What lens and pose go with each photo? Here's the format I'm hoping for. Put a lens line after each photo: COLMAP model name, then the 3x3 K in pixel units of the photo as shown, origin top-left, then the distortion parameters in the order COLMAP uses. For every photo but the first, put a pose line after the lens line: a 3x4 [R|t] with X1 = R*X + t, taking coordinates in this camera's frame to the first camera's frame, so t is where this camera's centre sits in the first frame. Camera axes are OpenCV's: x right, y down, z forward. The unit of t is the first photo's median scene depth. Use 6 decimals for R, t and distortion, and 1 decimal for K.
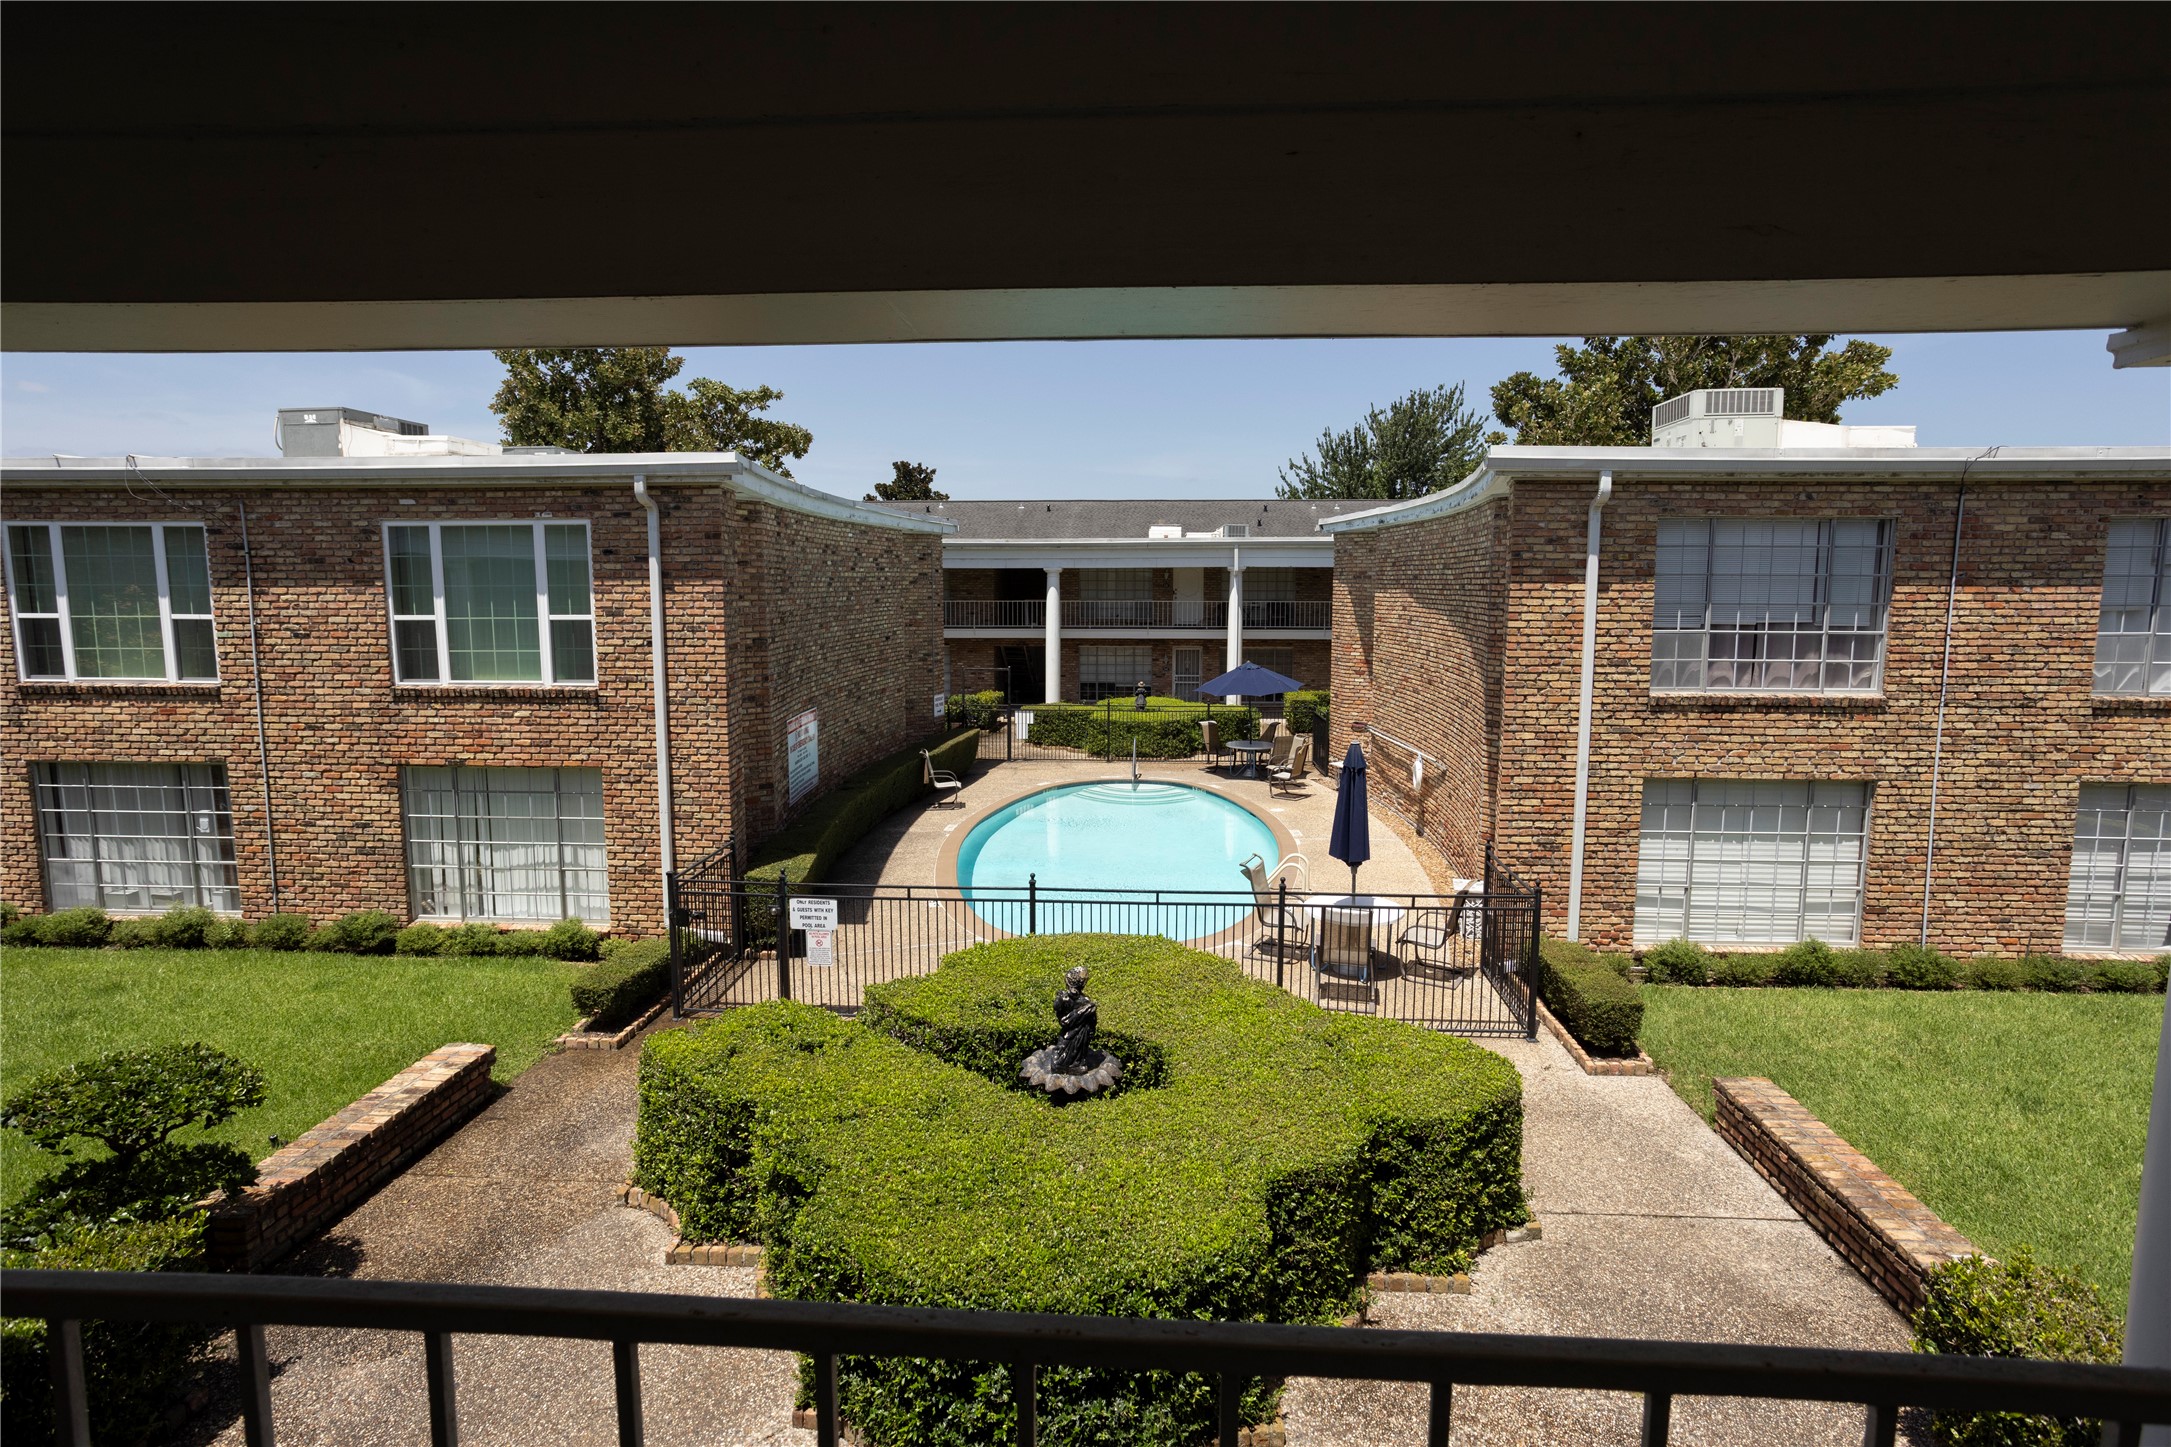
lens RADIAL K [[1085.9, 0, 1095.3], [0, 1085.9, 717.2], [0, 0, 1]] dist [0.001946, 0.002078]
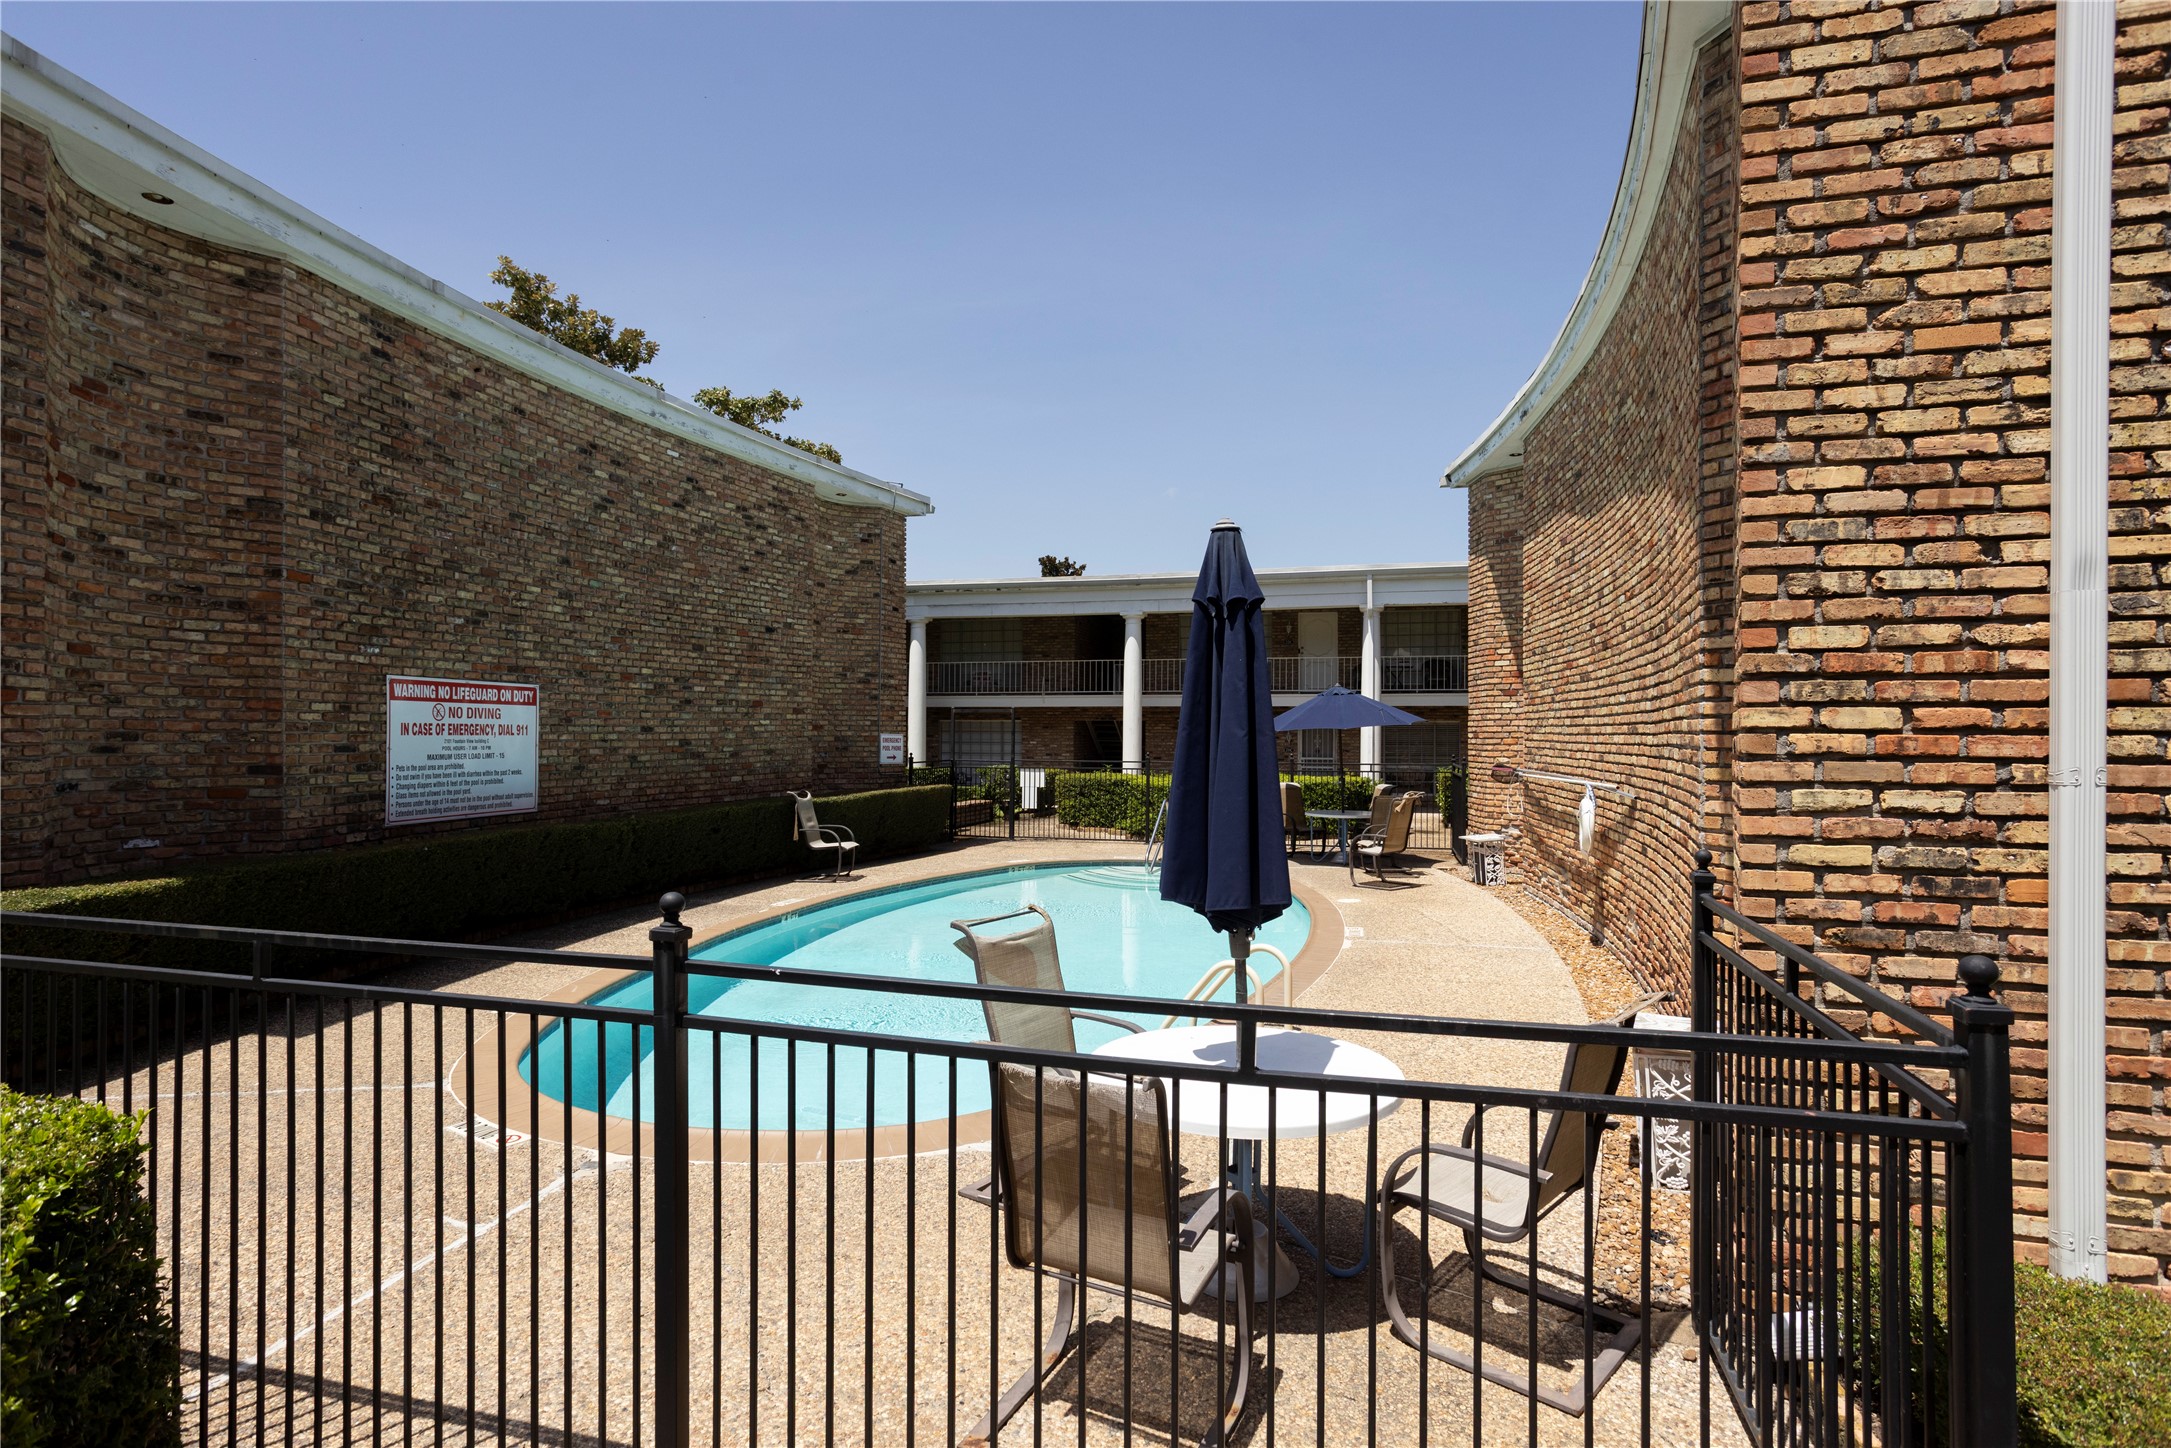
lens RADIAL K [[1085.9, 0, 1079.4], [0, 1085.9, 731.6], [0, 0, 1]] dist [0.001946, 0.002078]
pose [[0.977360, 0.004760, -0.211531, 0.259730], [-0.030159, 0.992673, -0.117009, 0.117393], [0.209424, 0.120740, 0.970342, 0.676301]]
